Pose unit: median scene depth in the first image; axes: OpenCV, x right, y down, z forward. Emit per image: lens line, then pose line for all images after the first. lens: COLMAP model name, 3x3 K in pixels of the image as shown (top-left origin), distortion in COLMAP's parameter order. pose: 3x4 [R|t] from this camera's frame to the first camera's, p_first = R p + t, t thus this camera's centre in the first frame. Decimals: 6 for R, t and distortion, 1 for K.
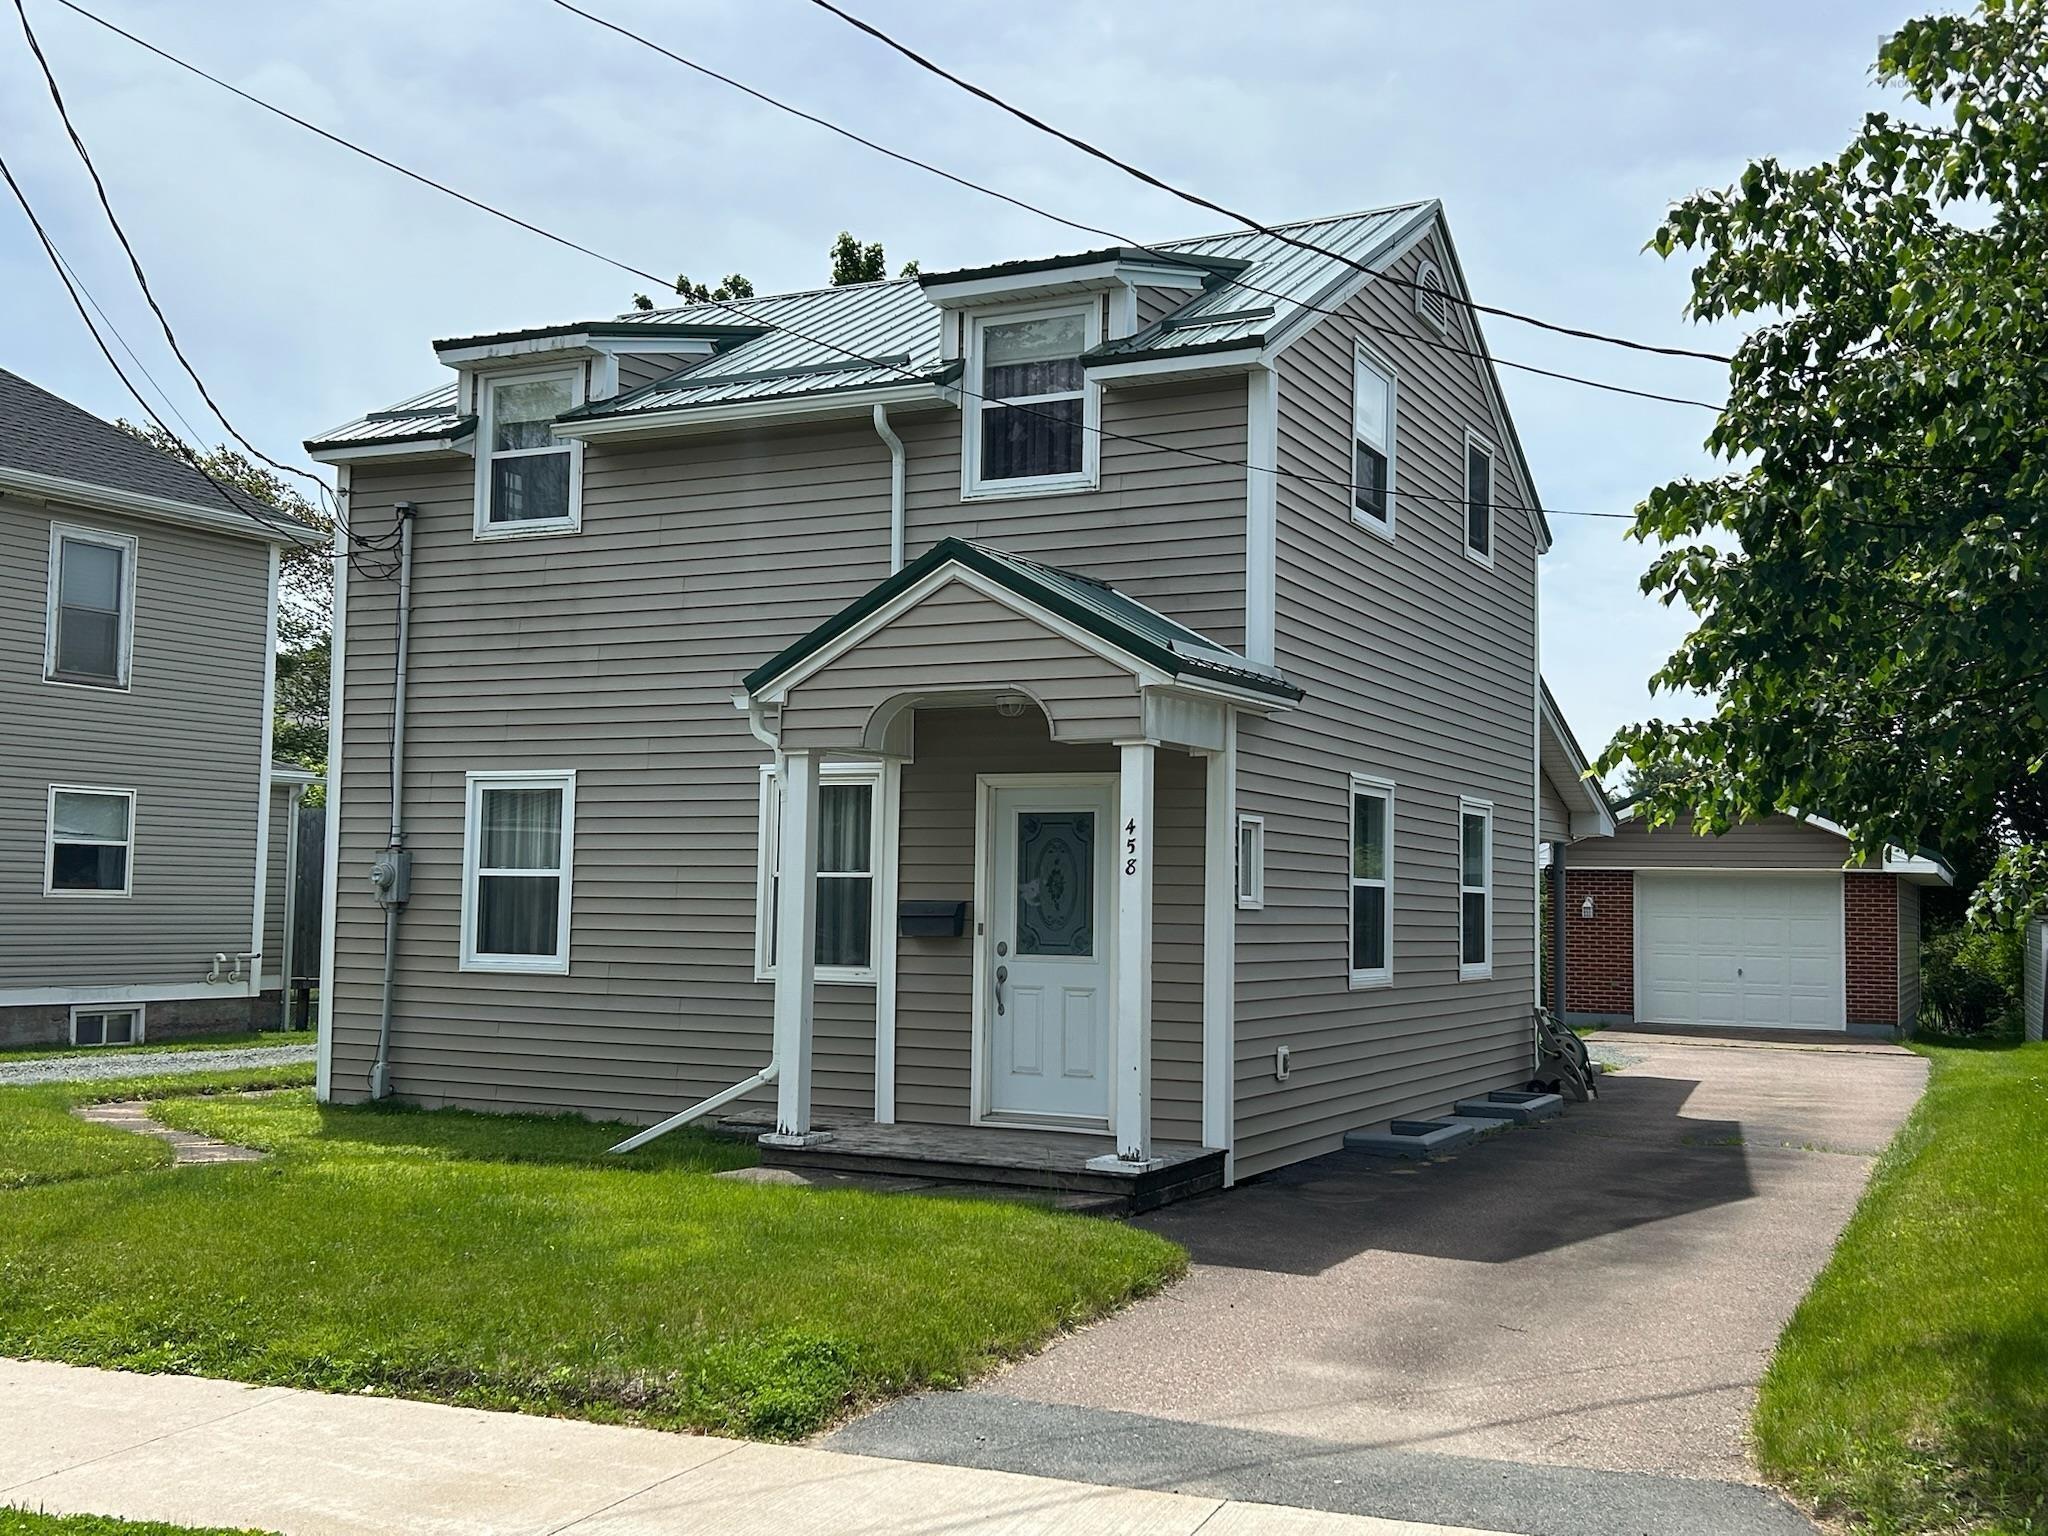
lens RADIAL K [[2039.1, 0, 1024.0], [0, 2039.1, 768.0], [0, 0, 1]] dist [0.169591, -0.486642]
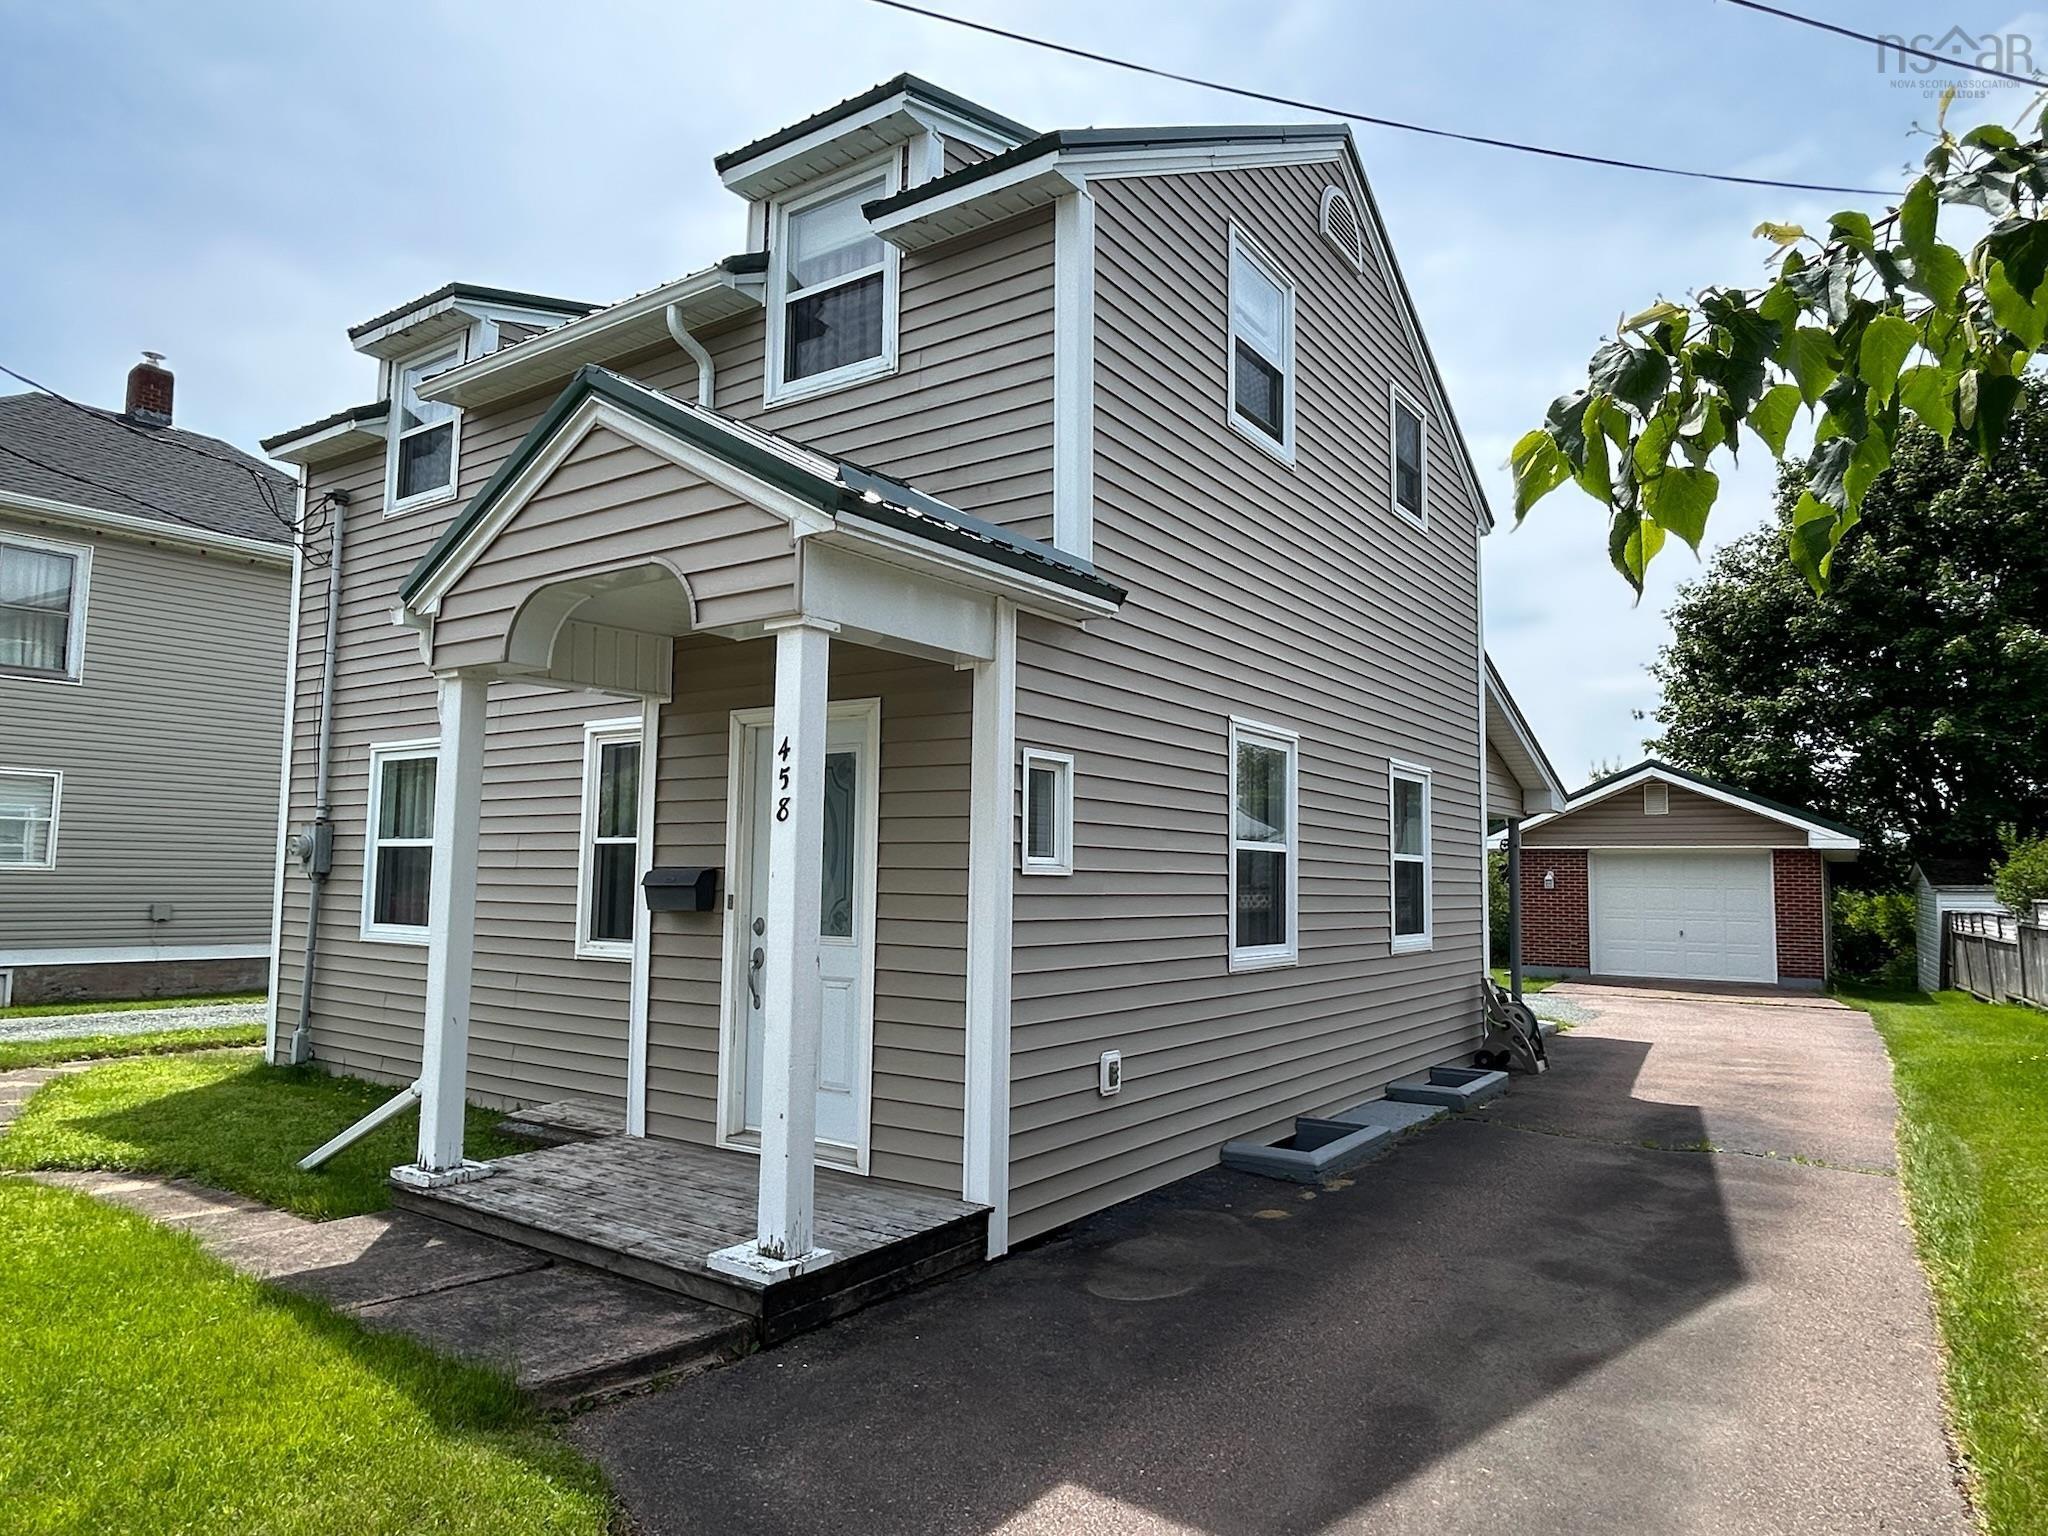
lens RADIAL K [[1267.0, 0, 1024.0], [0, 1267.0, 768.0], [0, 0, 1]] dist [-0.003473, -0.000483]
pose [[0.990965, -0.014324, -0.133352, 0.140575], [0.011147, 0.999637, -0.024541, 0.034834], [0.133655, 0.022833, 0.990765, 0.455251]]
